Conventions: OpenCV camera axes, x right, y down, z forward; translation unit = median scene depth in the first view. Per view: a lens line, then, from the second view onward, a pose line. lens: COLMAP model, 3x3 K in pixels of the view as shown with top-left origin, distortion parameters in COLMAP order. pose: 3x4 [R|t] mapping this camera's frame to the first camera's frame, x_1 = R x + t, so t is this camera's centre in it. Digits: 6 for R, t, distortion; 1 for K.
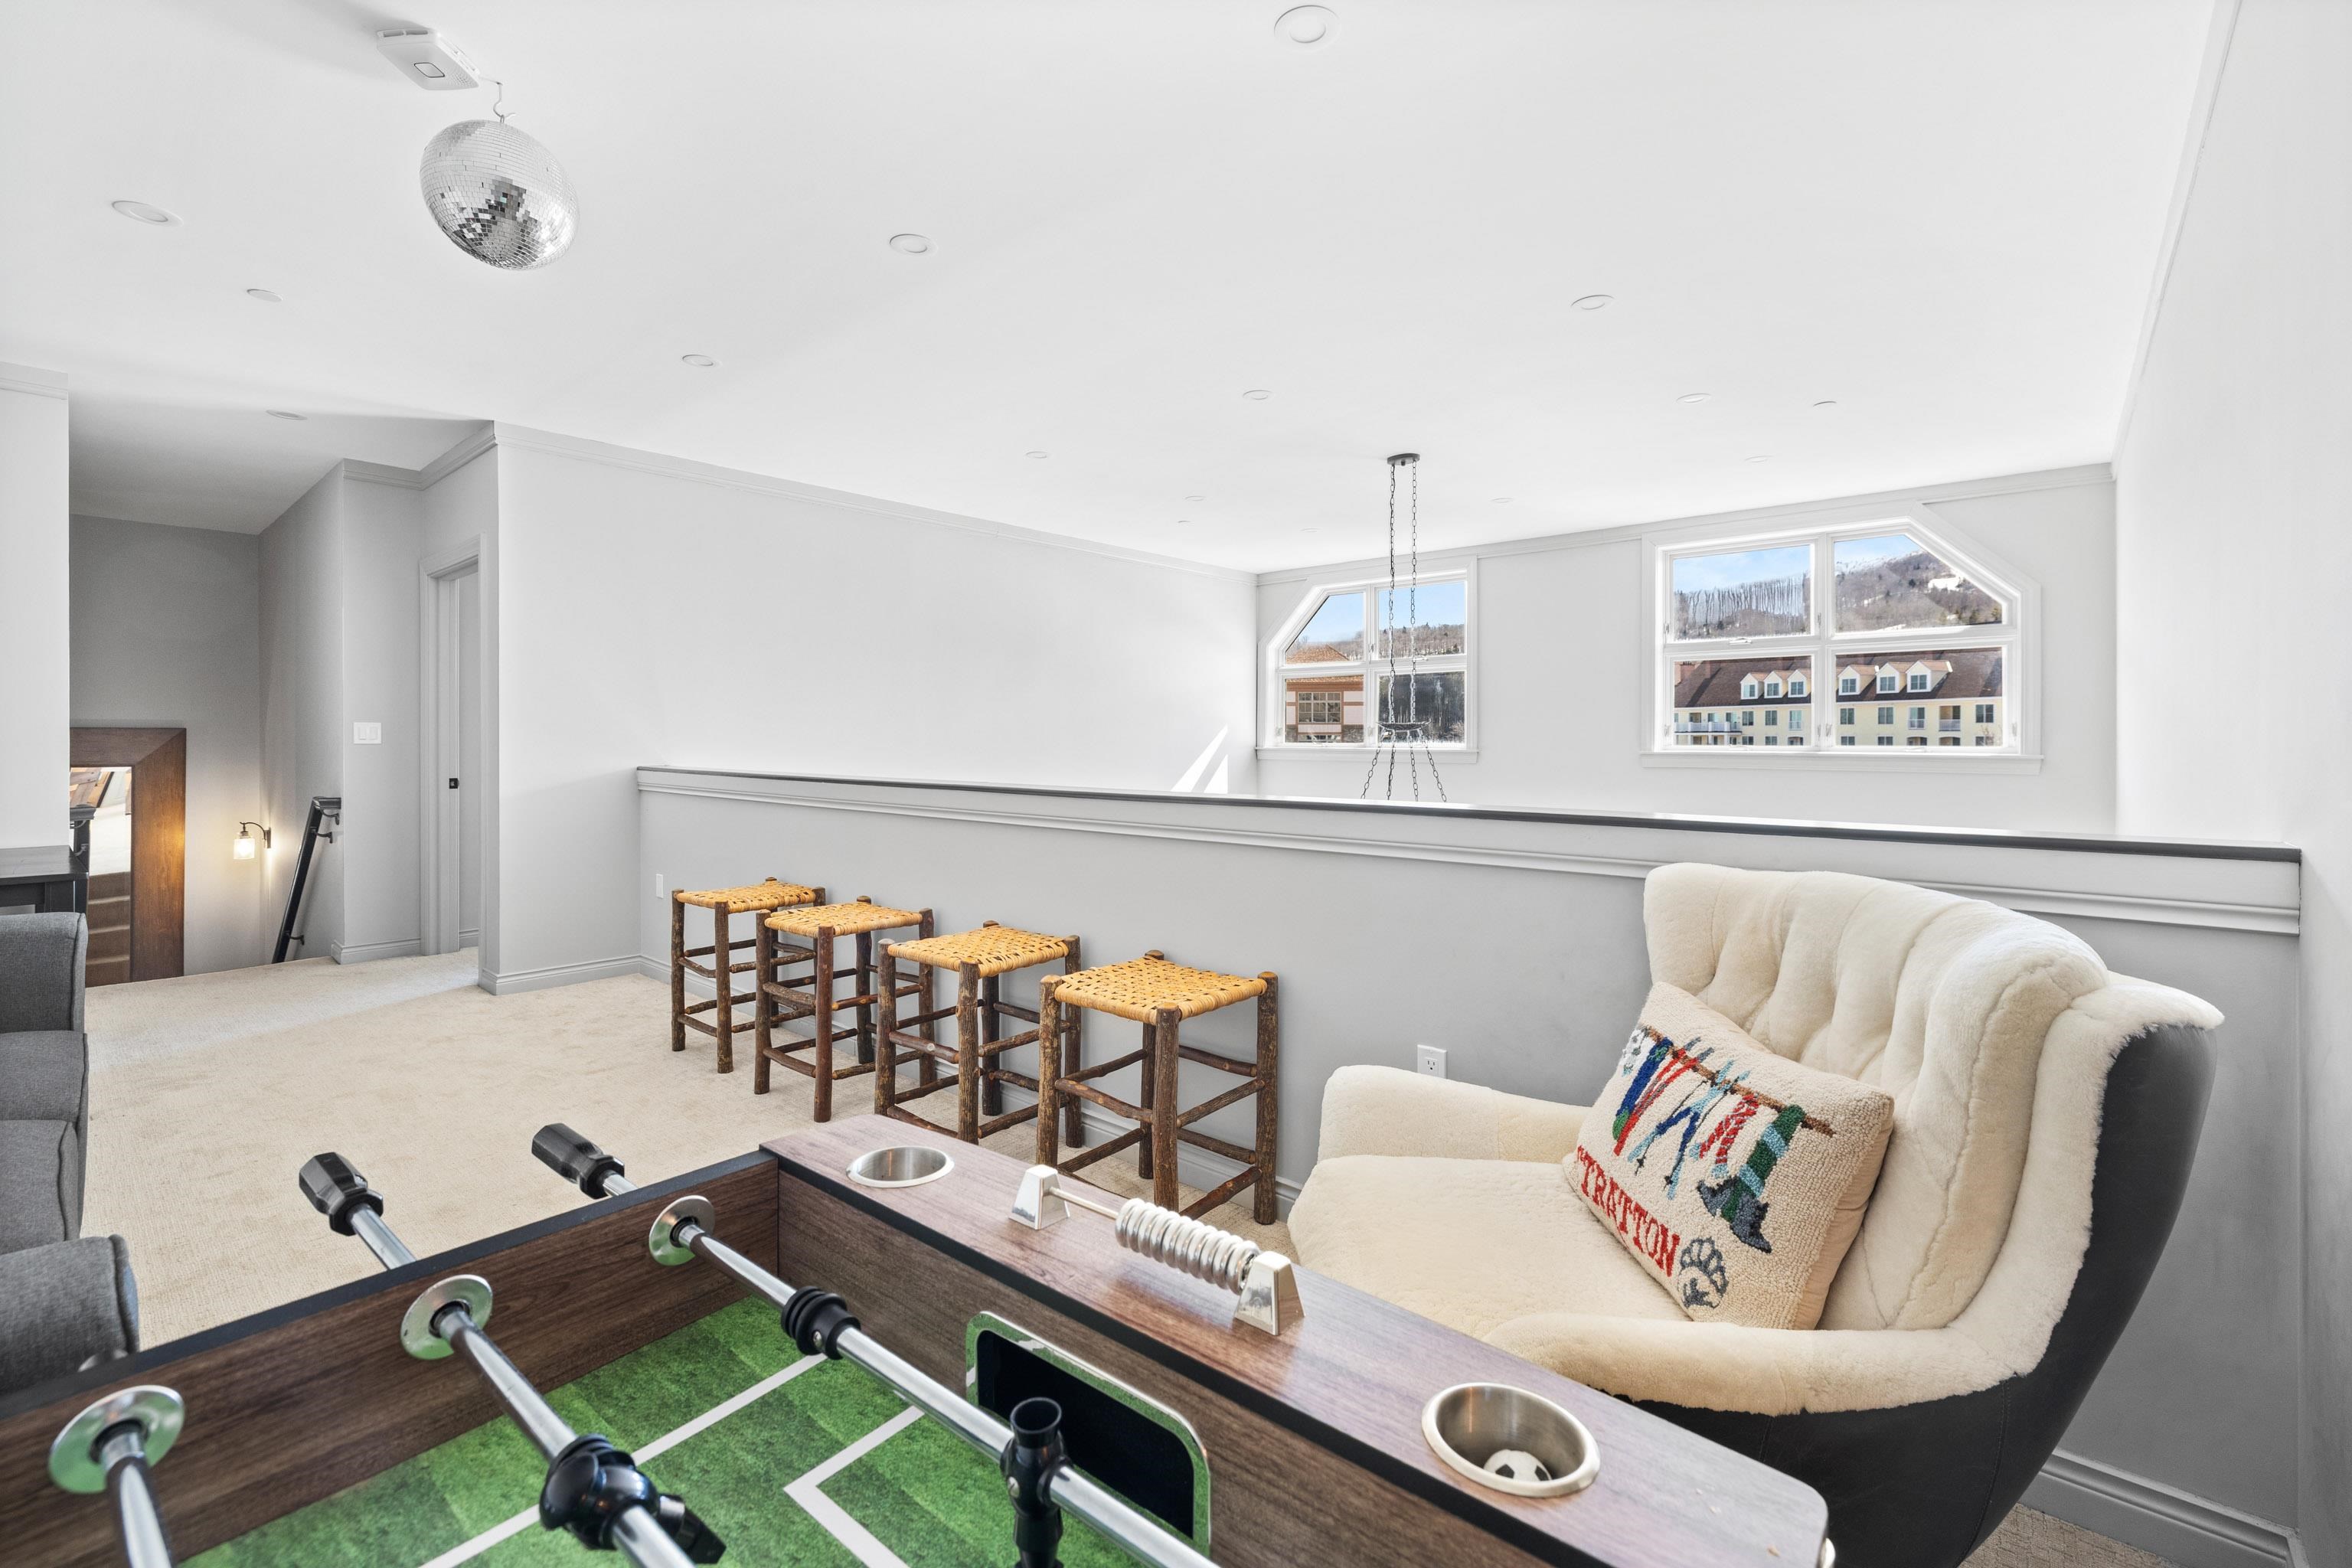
lens RADIAL K [[1011.1, 0, 1194.3], [0, 1011.1, 745.8], [0, 0, 1]] dist [0.001191, -0.000799]
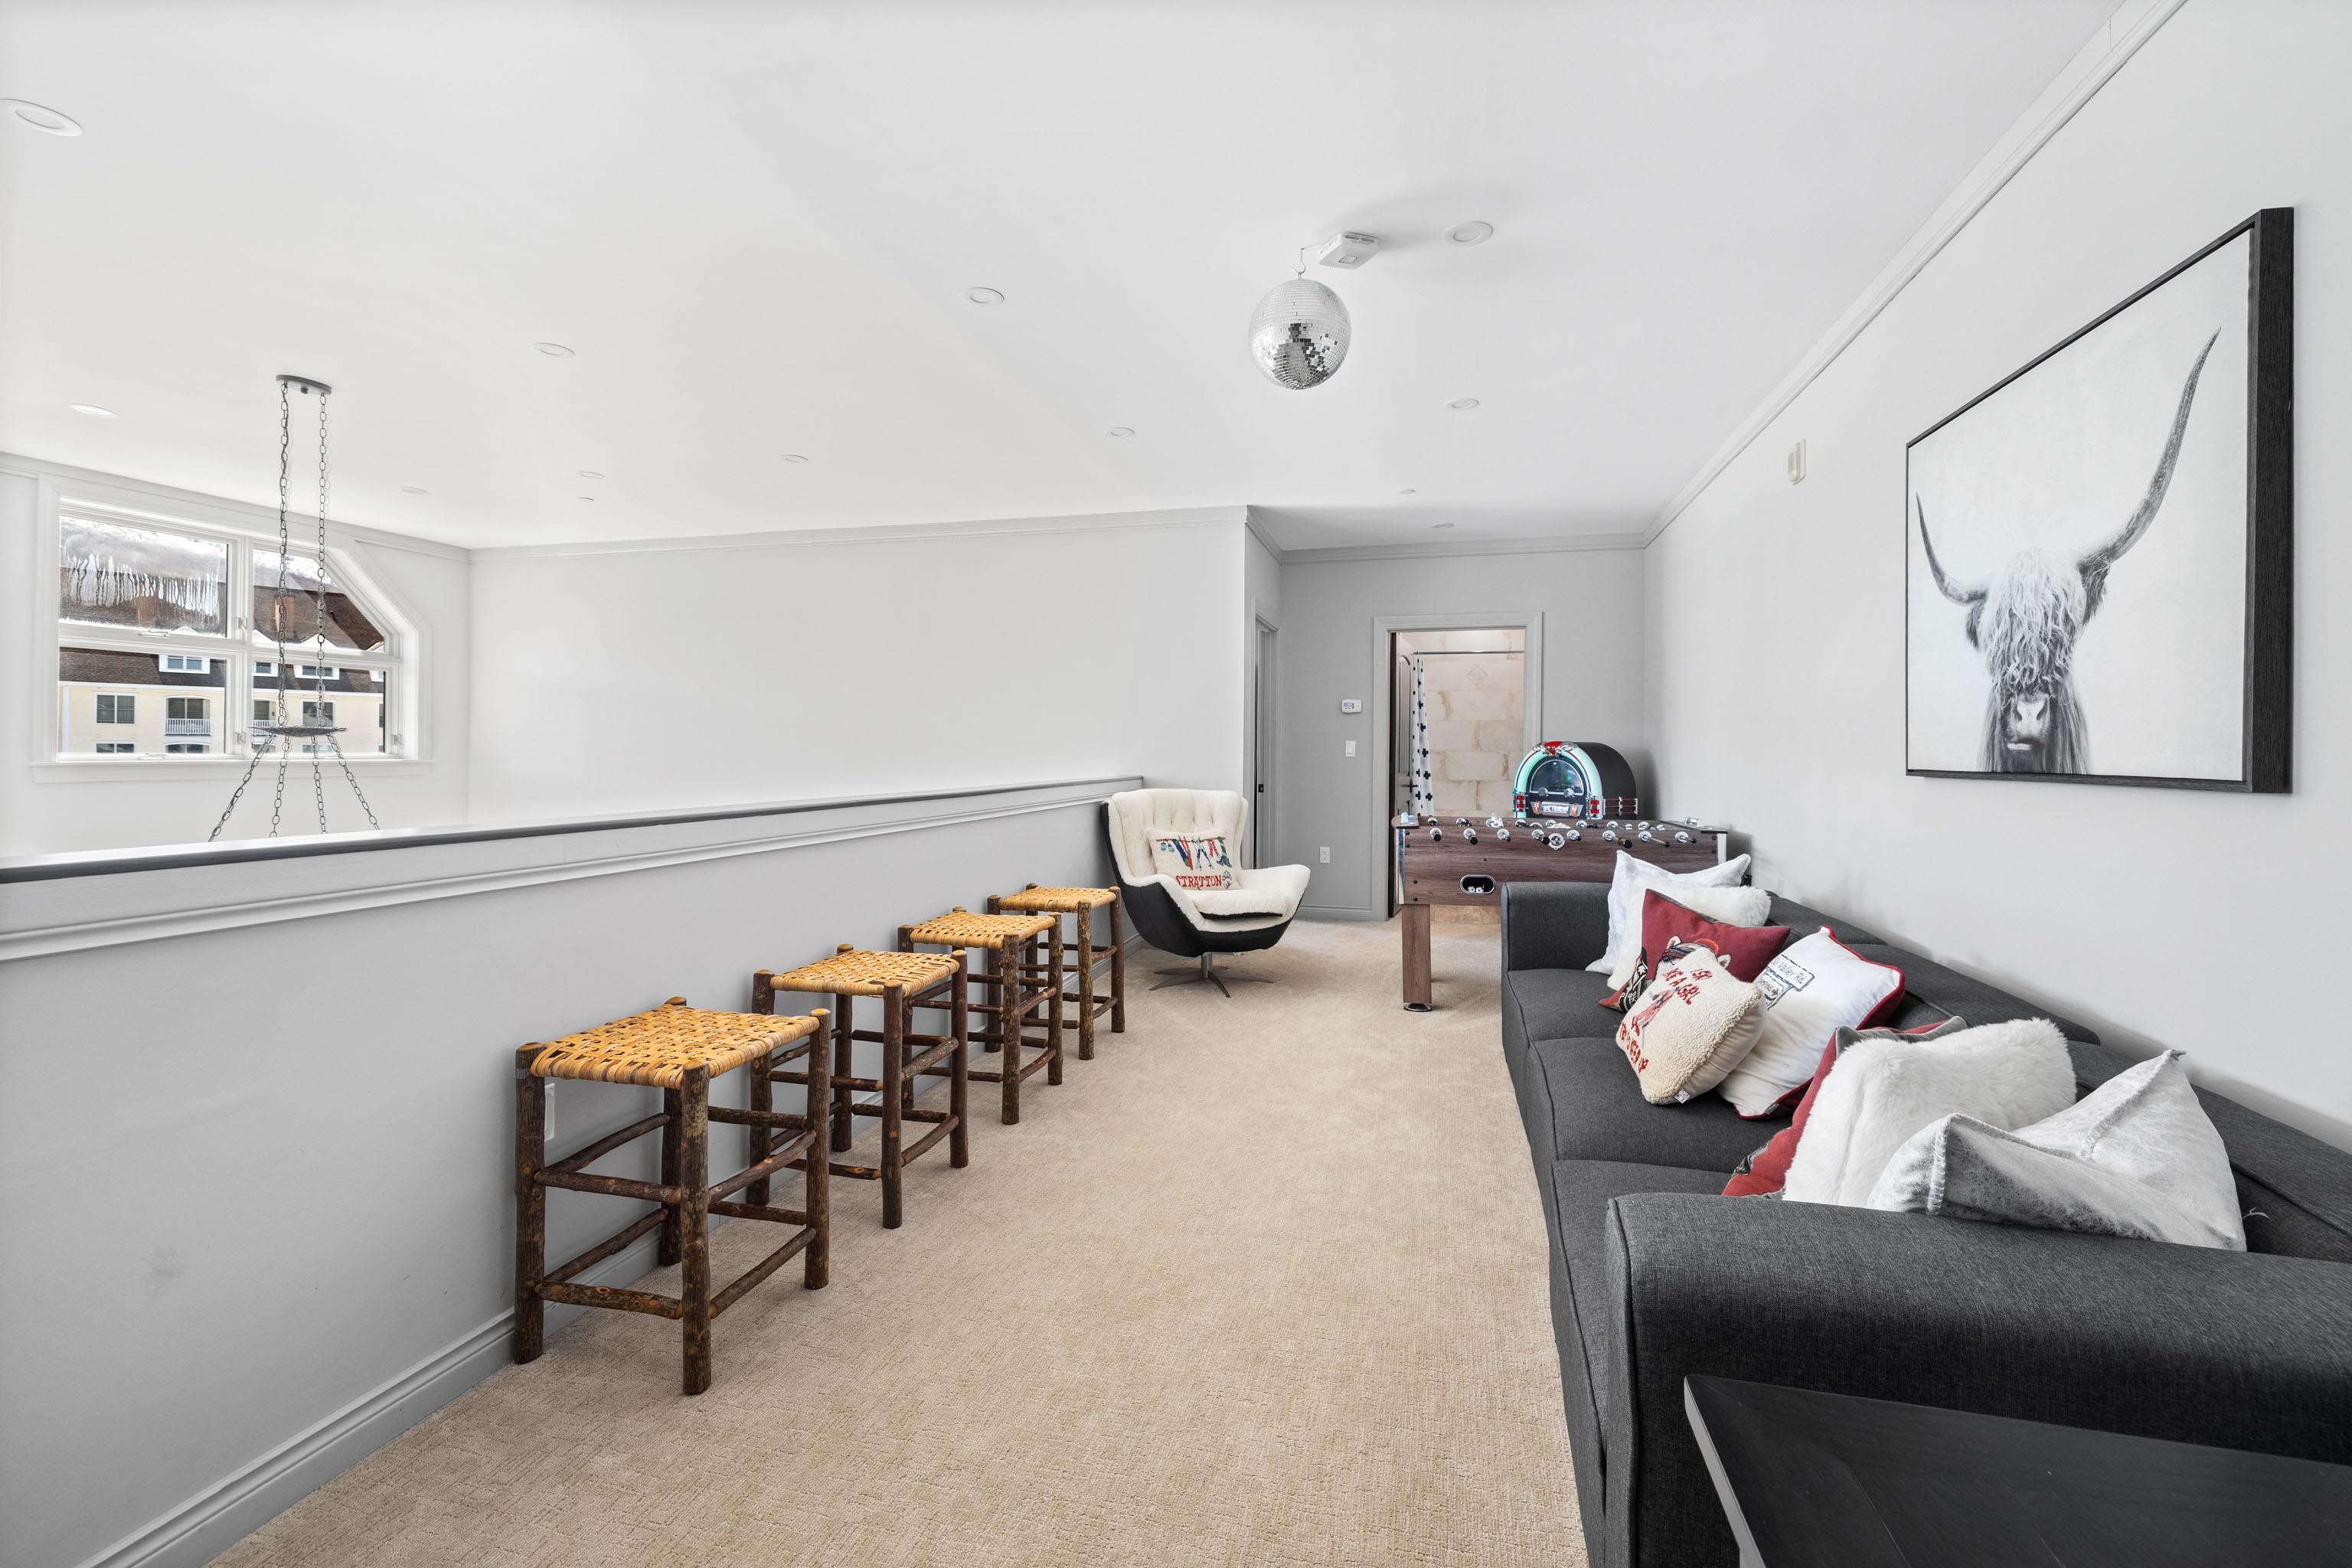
lens RADIAL K [[1011.1, 0, 1181.4], [0, 1011.1, 739.3], [0, 0, 1]] dist [0.001191, -0.000799]
pose [[-0.439120, 0.002749, 0.898424, -0.667588], [0.002648, 0.999995, -0.001765, -0.009410], [-0.898424, 0.001604, -0.439126, 0.635824]]
